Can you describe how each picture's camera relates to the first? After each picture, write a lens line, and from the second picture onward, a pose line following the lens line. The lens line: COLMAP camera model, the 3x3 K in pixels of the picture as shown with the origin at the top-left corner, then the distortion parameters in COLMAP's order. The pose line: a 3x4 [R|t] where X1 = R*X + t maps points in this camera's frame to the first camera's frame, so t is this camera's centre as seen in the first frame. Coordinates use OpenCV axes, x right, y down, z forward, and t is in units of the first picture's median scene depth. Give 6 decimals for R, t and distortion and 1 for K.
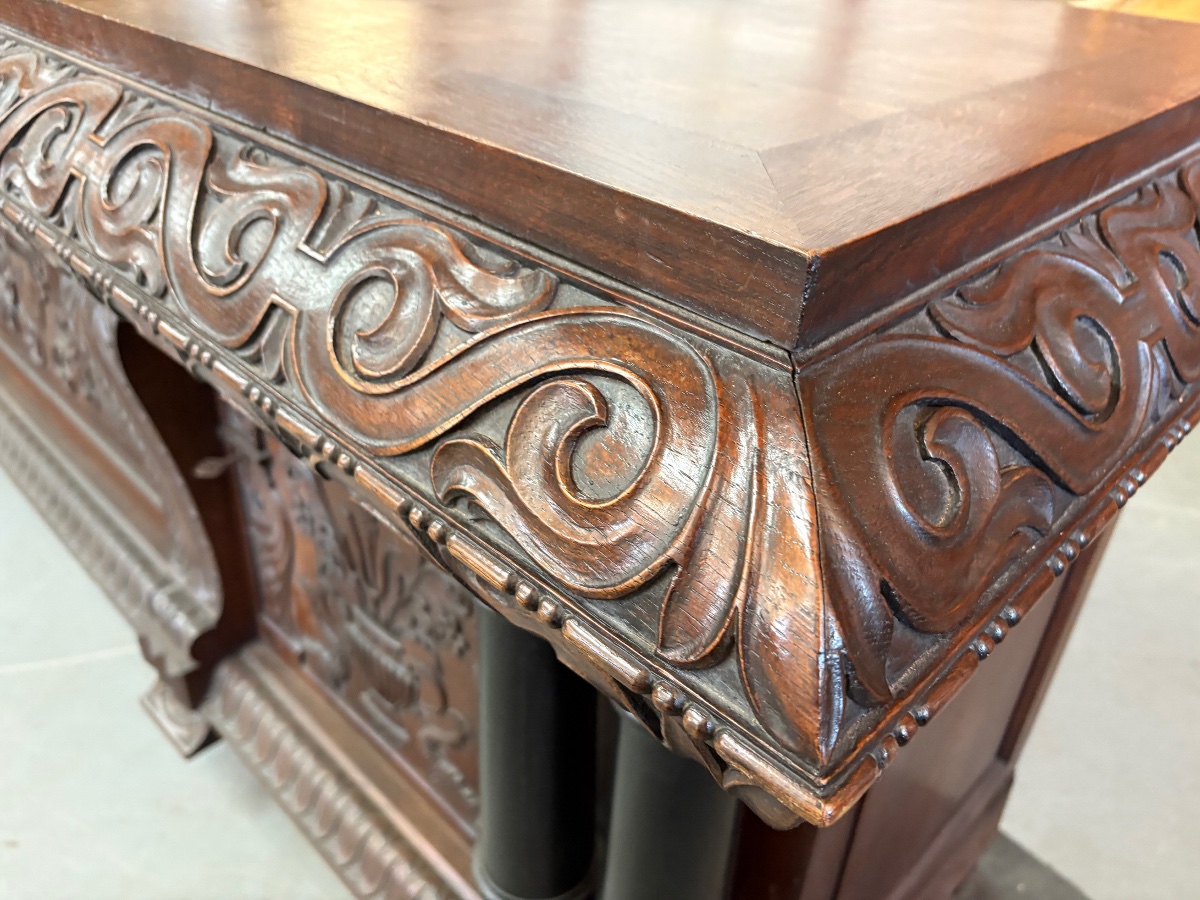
lens RADIAL K [[926.7, 0, 599.7], [0, 926.7, 468.1], [0, 0, 1]] dist [0.000055, -0.007723]
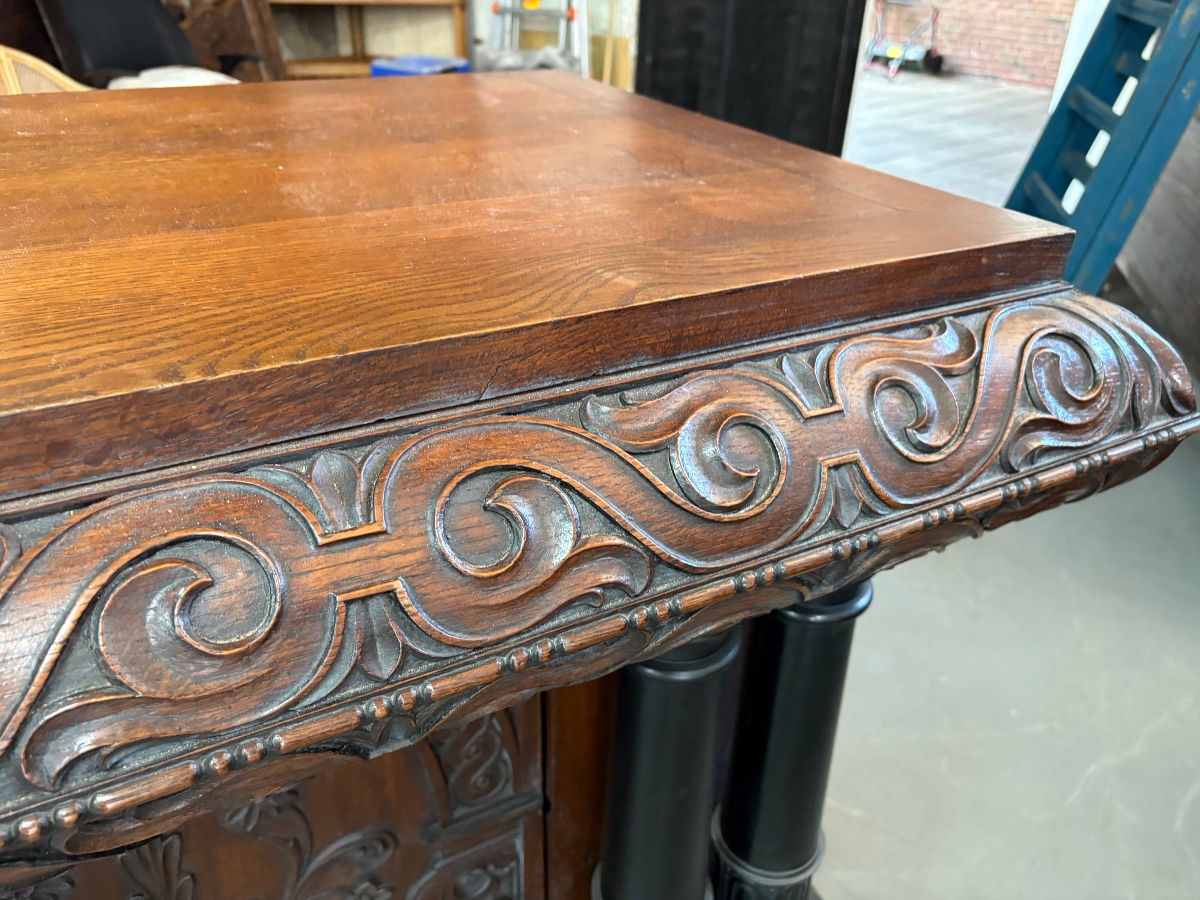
lens RADIAL K [[904.8, 0, 608.0], [0, 904.8, 447.9], [0, 0, 1]] dist [0.037412, -0.036399]
pose [[0.290990, -0.512811, 0.807682, -1.019409], [0.511936, 0.796647, 0.321364, -0.536699], [-0.808236, 0.319968, 0.494343, 0.521444]]
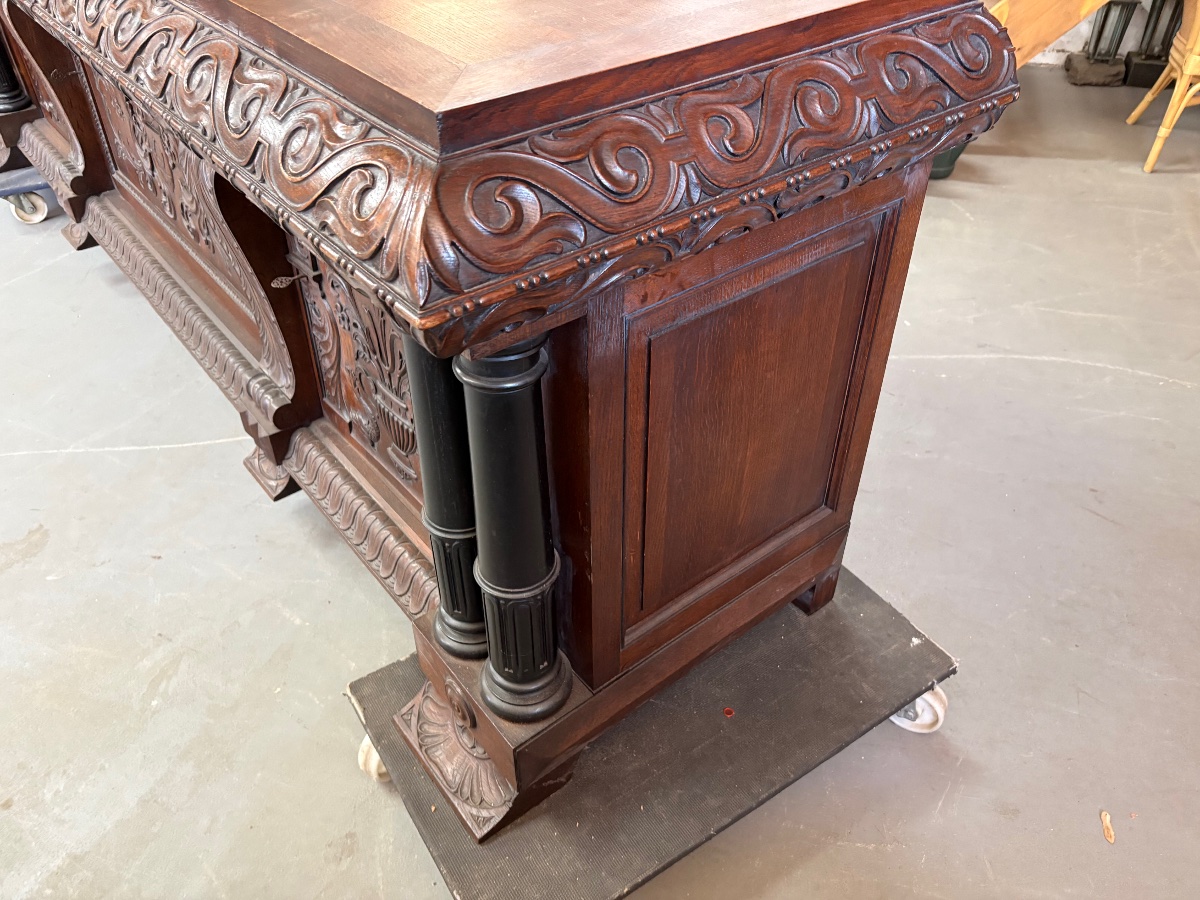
lens RADIAL K [[904.8, 0, 608.0], [0, 904.8, 447.9], [0, 0, 1]] dist [0.037412, -0.036399]
pose [[0.993298, 0.038814, -0.108867, 0.509931], [-0.027965, 0.994648, 0.099469, 0.211966], [0.112145, -0.095758, 0.989067, -0.745345]]
